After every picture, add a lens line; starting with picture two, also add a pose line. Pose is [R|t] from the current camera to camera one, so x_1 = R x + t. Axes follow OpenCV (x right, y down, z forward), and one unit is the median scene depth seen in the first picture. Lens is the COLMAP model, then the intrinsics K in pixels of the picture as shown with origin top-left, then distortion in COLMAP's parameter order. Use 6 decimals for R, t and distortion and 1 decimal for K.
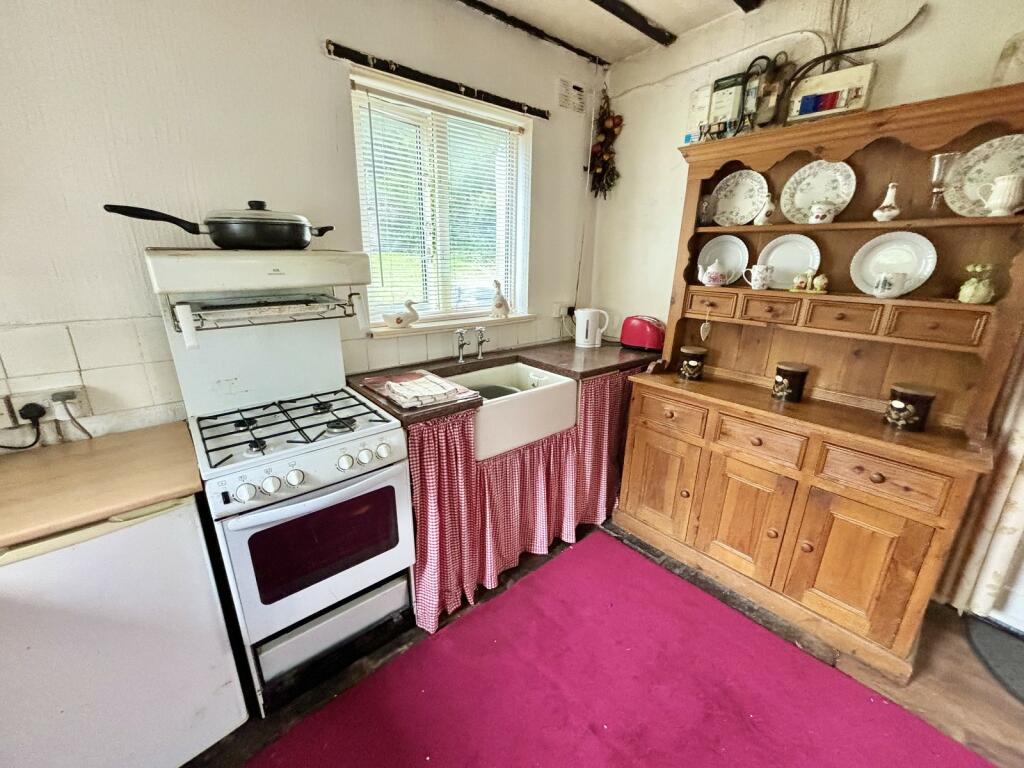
lens RADIAL K [[412.5, 0, 506.2], [0, 412.5, 383.4], [0, 0, 1]] dist [-0.002009, 0.000041]
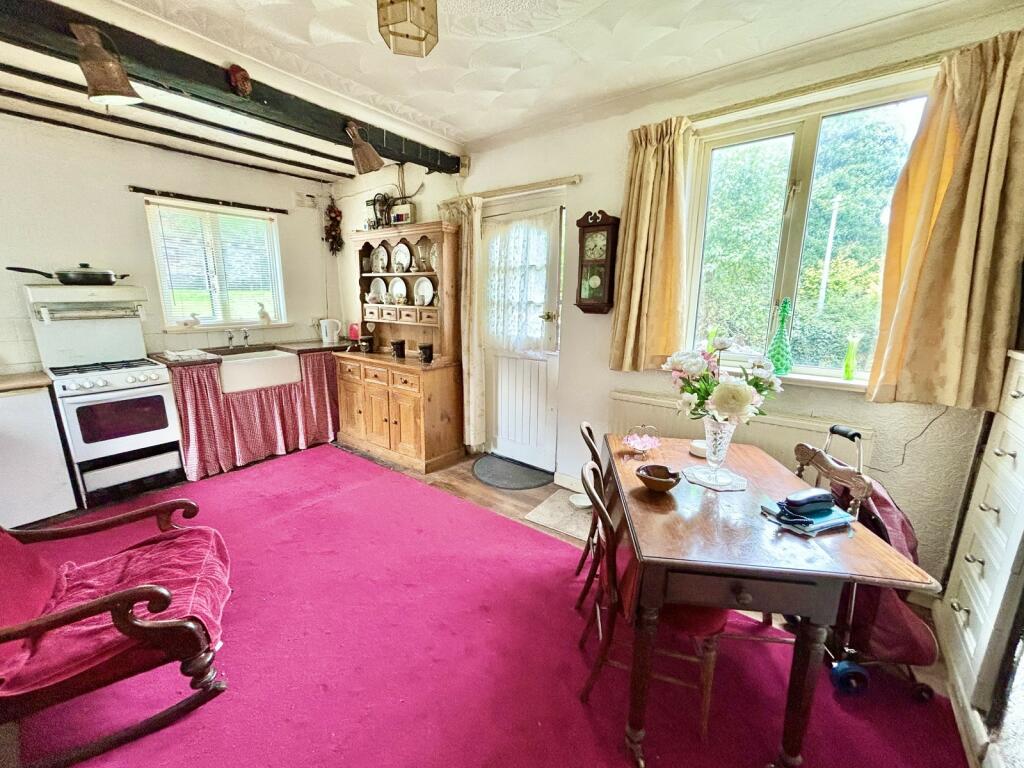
lens RADIAL K [[412.5, 0, 509.3], [0, 412.5, 383.5], [0, 0, 1]] dist [-0.002009, 0.000041]
pose [[0.978085, -0.049968, 0.202119, 0.851567], [0.066227, 0.995020, -0.074493, 0.379571], [-0.197391, 0.086247, 0.976524, -1.150122]]
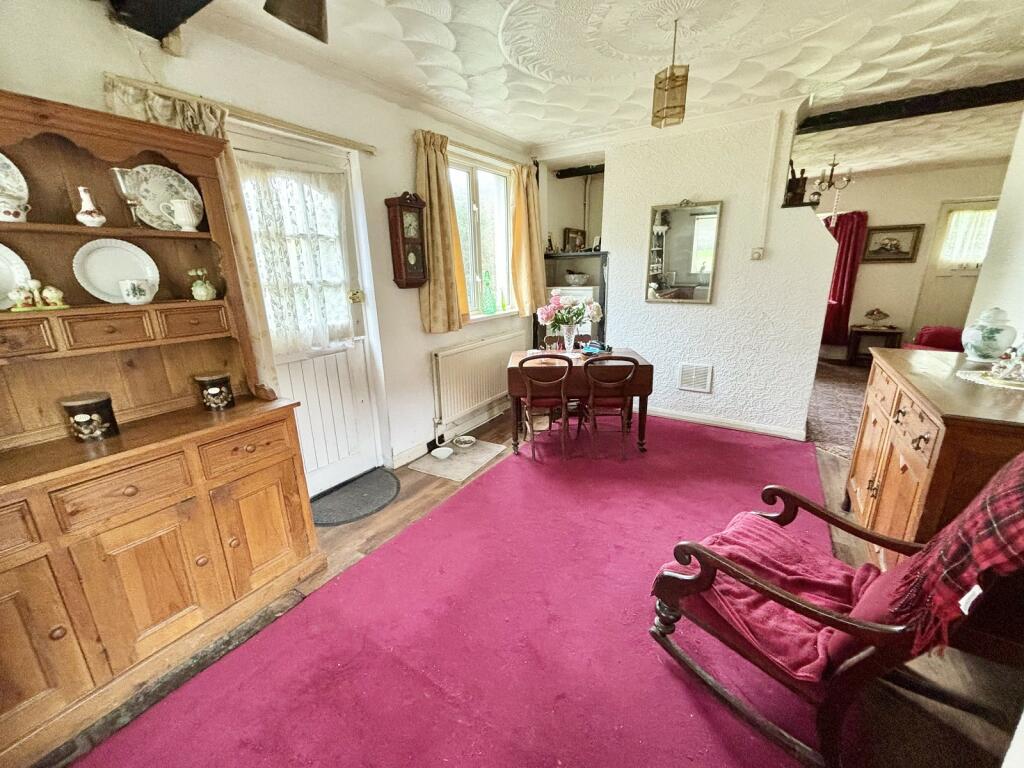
lens RADIAL K [[412.5, 0, 521.2], [0, 412.5, 379.5], [0, 0, 1]] dist [-0.002009, 0.000041]
pose [[-0.306582, -0.261341, 0.915264, -0.311005], [0.286231, 0.891750, 0.350504, -0.117610], [-0.907788, 0.369435, -0.198591, 0.381728]]
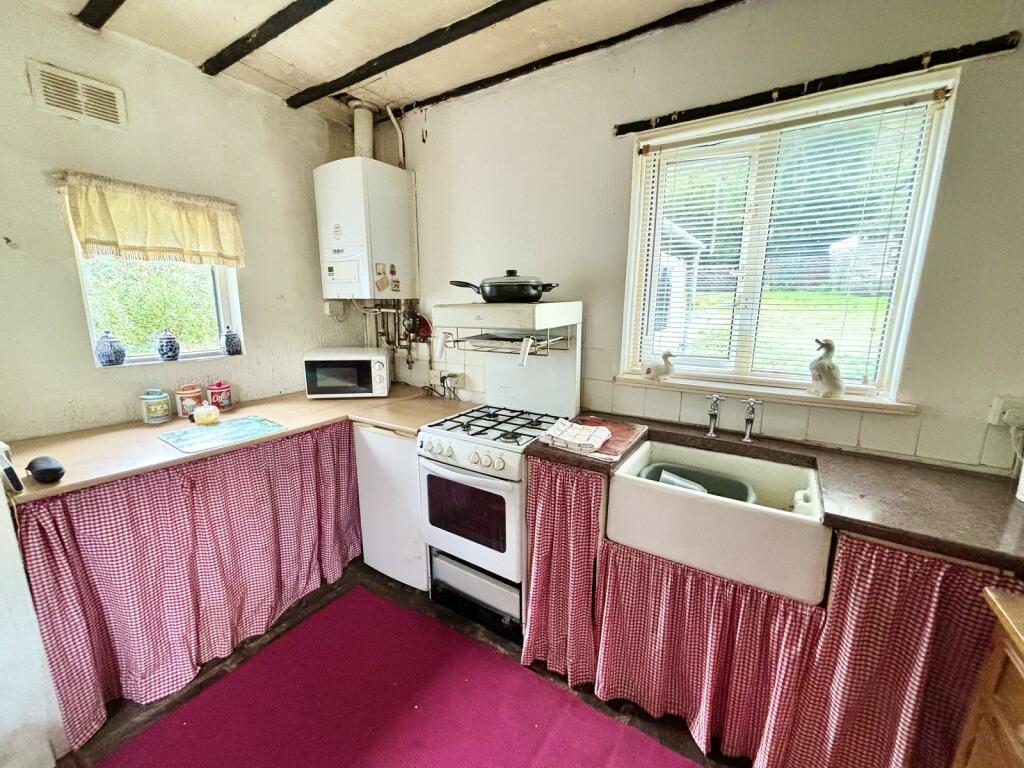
lens RADIAL K [[412.5, 0, 507.1], [0, 412.5, 379.4], [0, 0, 1]] dist [-0.002009, 0.000041]
pose [[0.280249, 0.173321, -0.944151, 0.636284], [-0.272979, 0.957346, 0.094717, -0.154812], [0.920295, 0.231189, 0.315608, 0.463232]]
